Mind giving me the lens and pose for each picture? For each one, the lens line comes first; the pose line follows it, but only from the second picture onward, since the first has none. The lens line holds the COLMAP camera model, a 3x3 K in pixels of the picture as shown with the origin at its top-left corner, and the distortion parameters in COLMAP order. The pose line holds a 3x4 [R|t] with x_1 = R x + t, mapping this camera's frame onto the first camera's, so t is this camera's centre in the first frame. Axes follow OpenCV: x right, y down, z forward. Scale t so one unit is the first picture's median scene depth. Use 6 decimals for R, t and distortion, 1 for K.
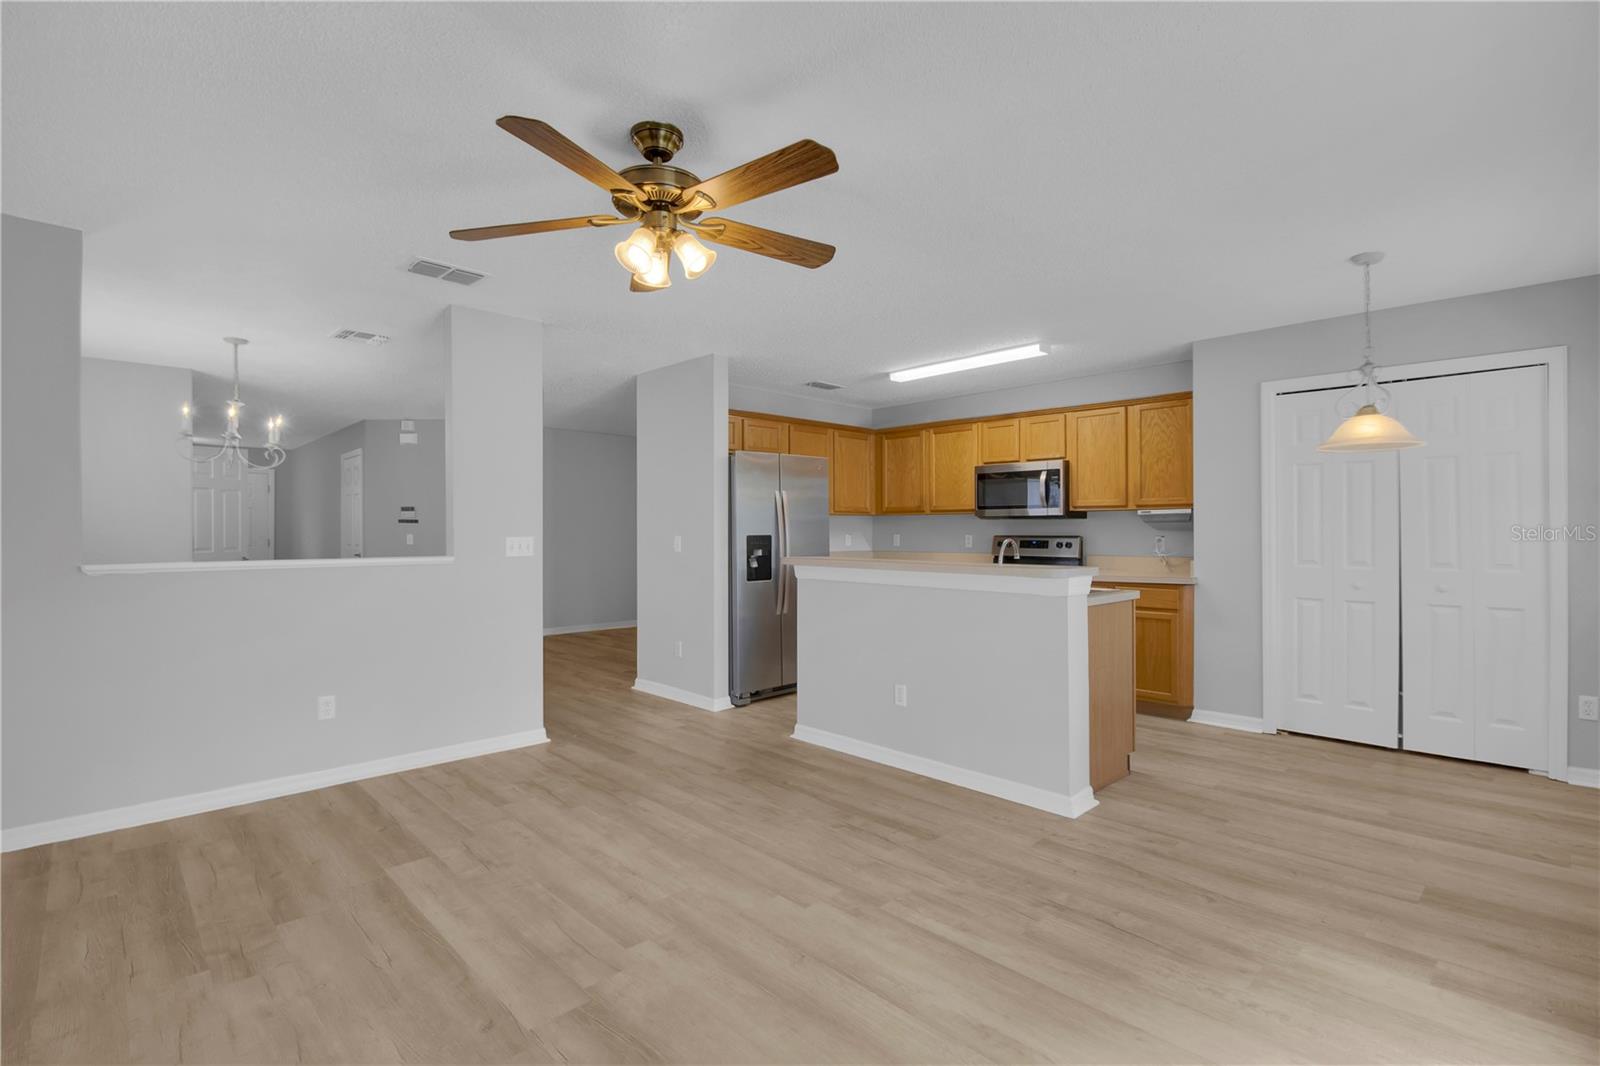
lens RADIAL K [[752.3, 0, 788.6], [0, 752.3, 529.0], [0, 0, 1]] dist [-0.002441, -0.009451]
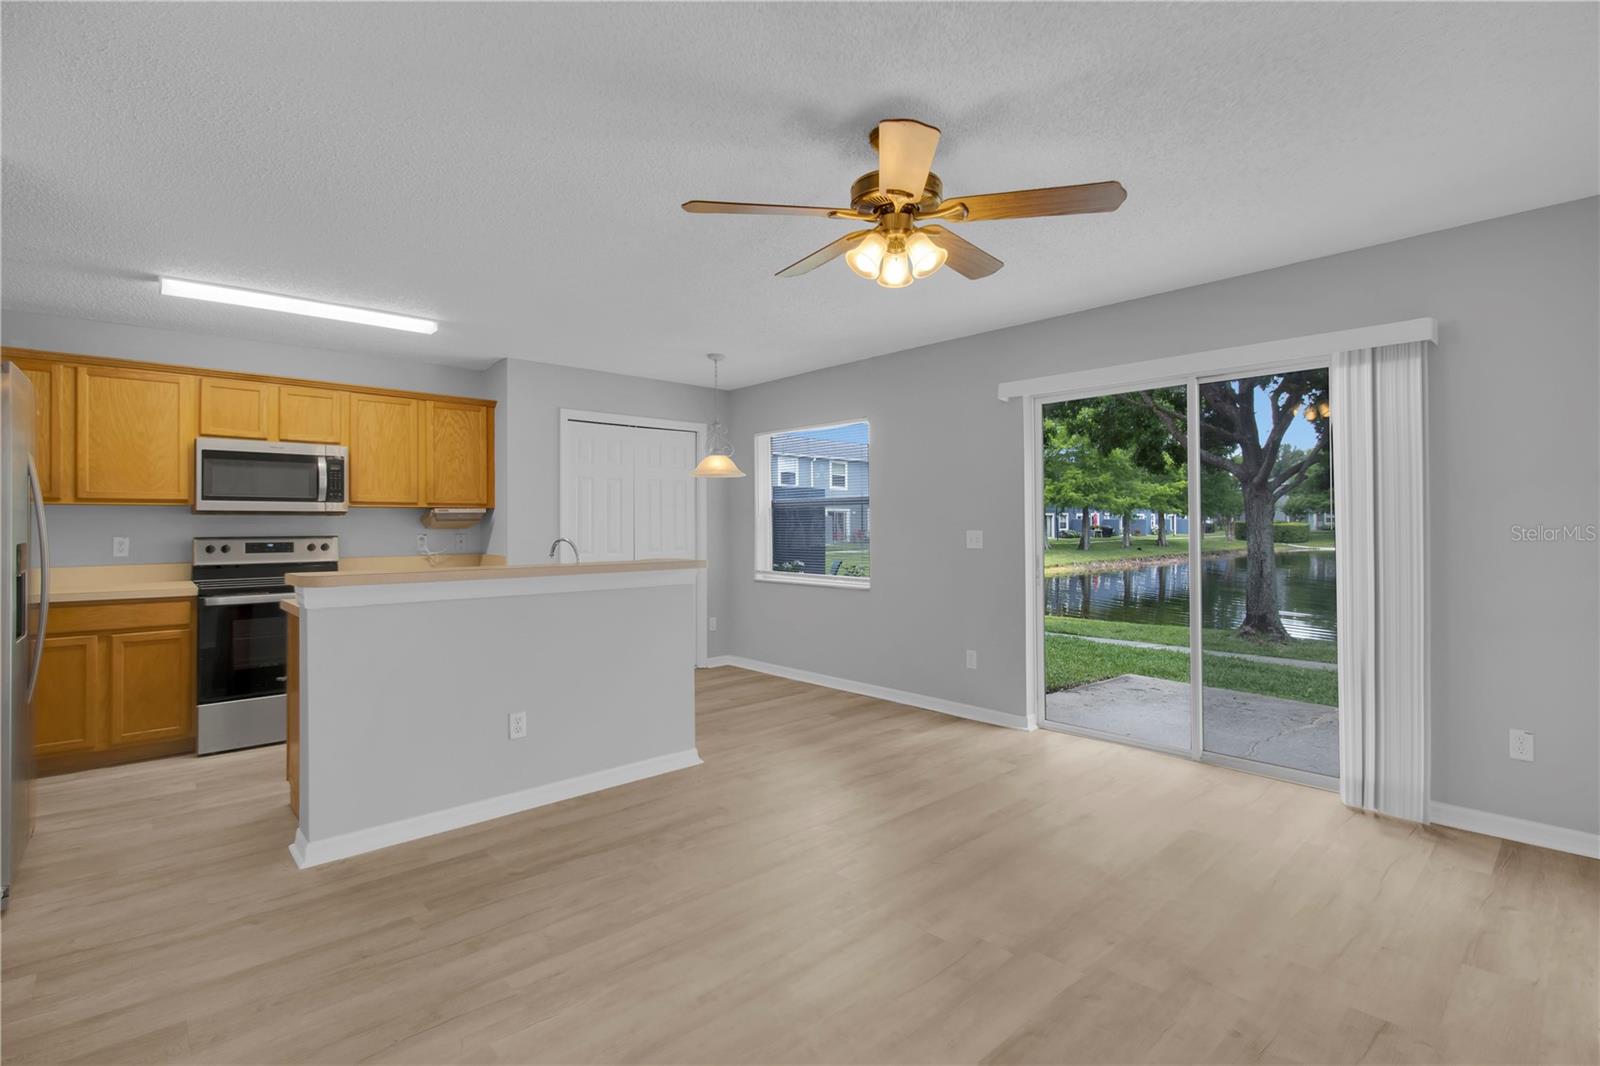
lens RADIAL K [[752.3, 0, 823.3], [0, 752.3, 532.1], [0, 0, 1]] dist [-0.002441, -0.009451]
pose [[-0.003040, -0.010299, 0.999942, -0.824546], [0.000719, 0.999947, 0.010302, -0.005789], [-0.999995, 0.000750, -0.003032, 0.780237]]
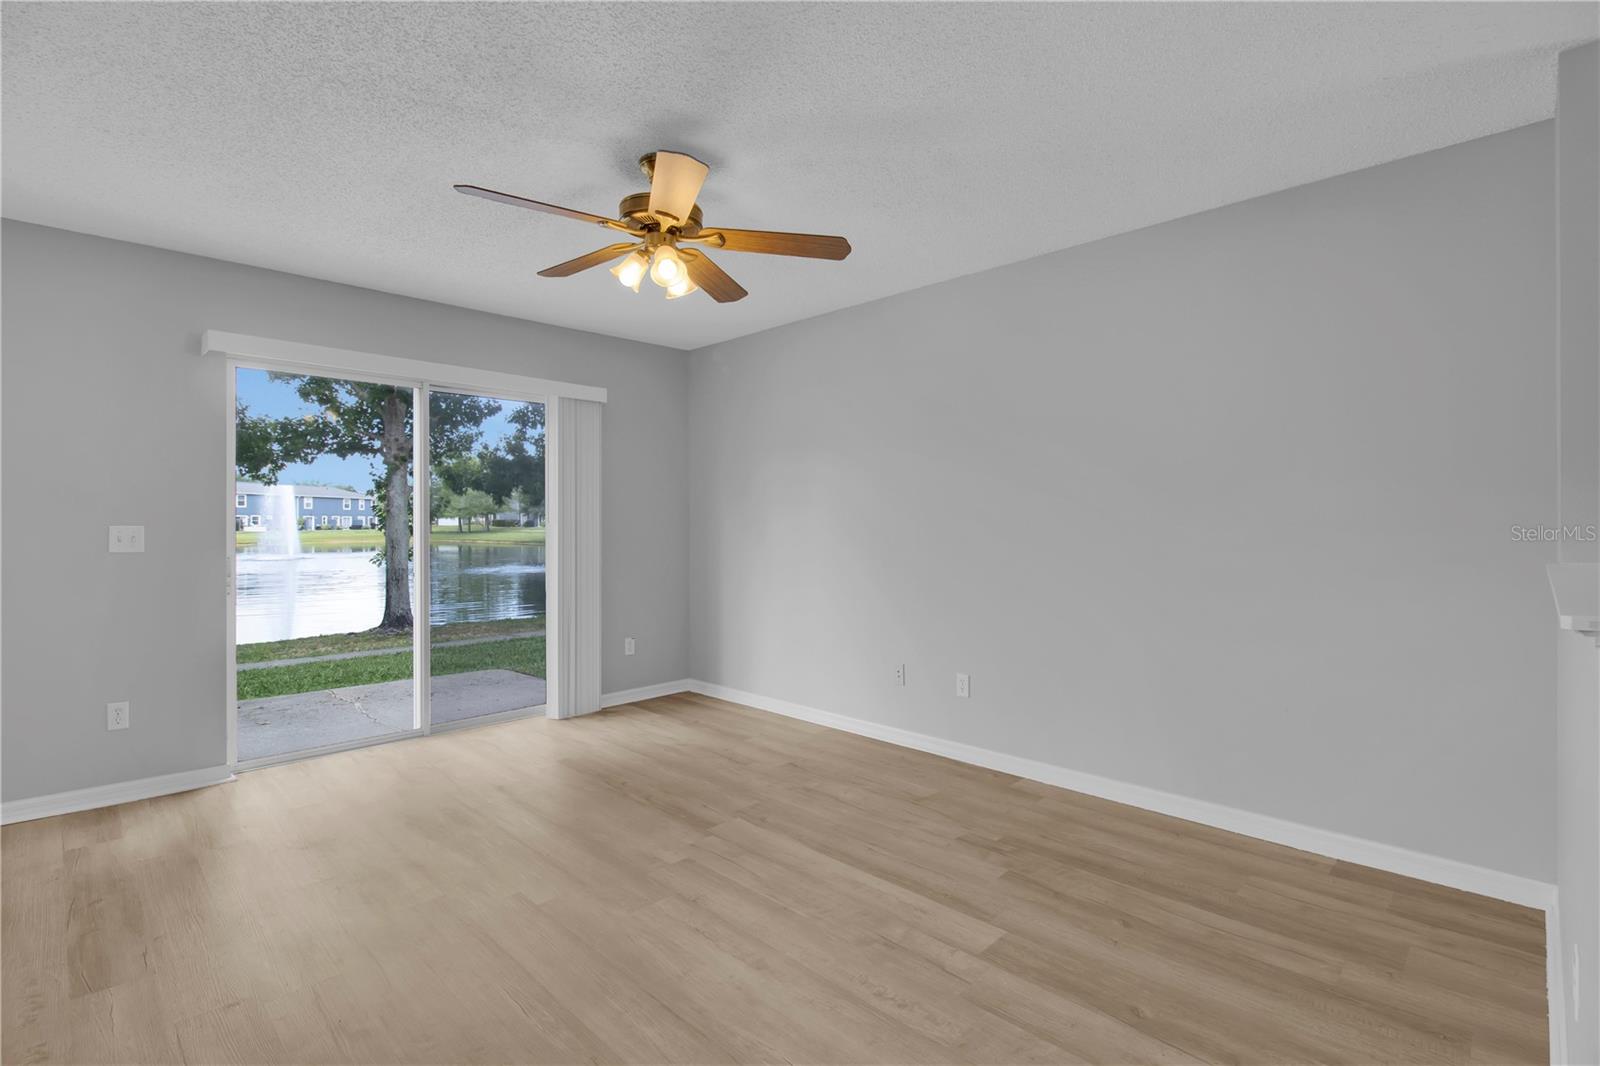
lens RADIAL K [[752.3, 0, 794.9], [0, 752.3, 530.6], [0, 0, 1]] dist [-0.002441, -0.009451]
pose [[-0.999469, 0.005537, -0.032111, -0.236600], [0.005352, 0.999969, 0.005834, 0.010940], [0.032143, 0.005659, -0.999467, 1.493496]]
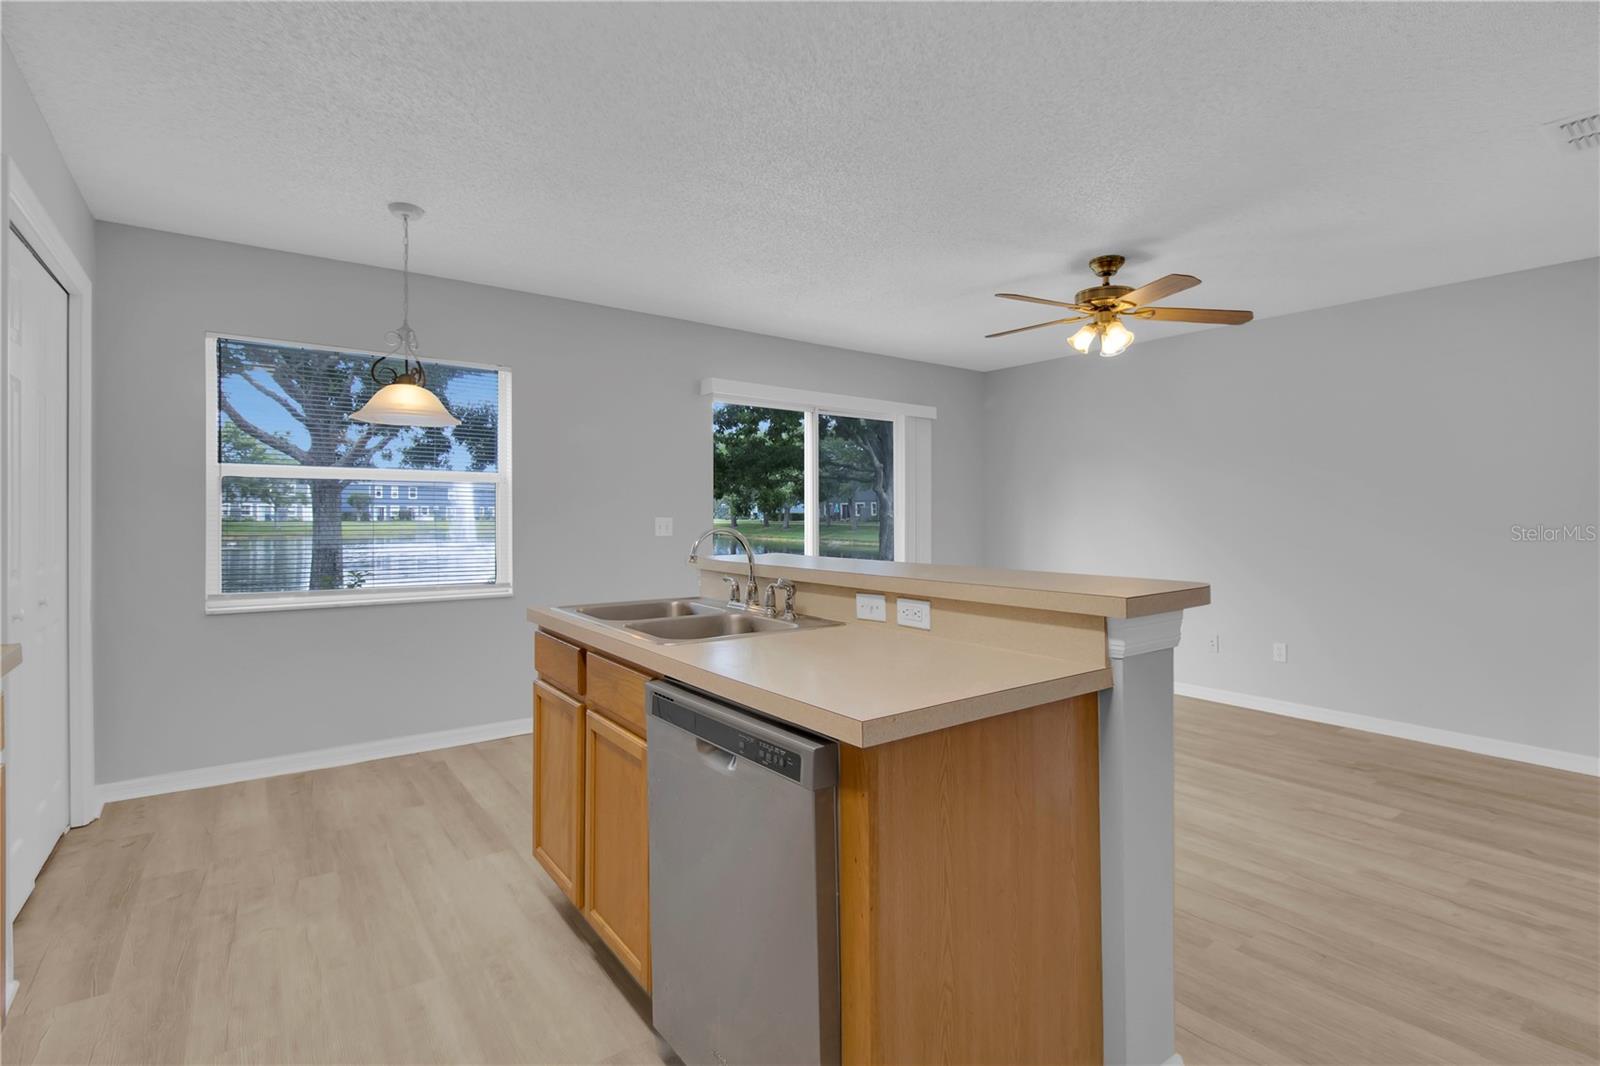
lens RADIAL K [[752.3, 0, 792.5], [0, 752.3, 524.8], [0, 0, 1]] dist [-0.002441, -0.009451]
pose [[-0.991100, -0.002186, 0.133100, 0.192609], [-0.001259, 0.999974, 0.007053, 0.009736], [-0.133112, 0.006823, -0.991078, 1.861374]]
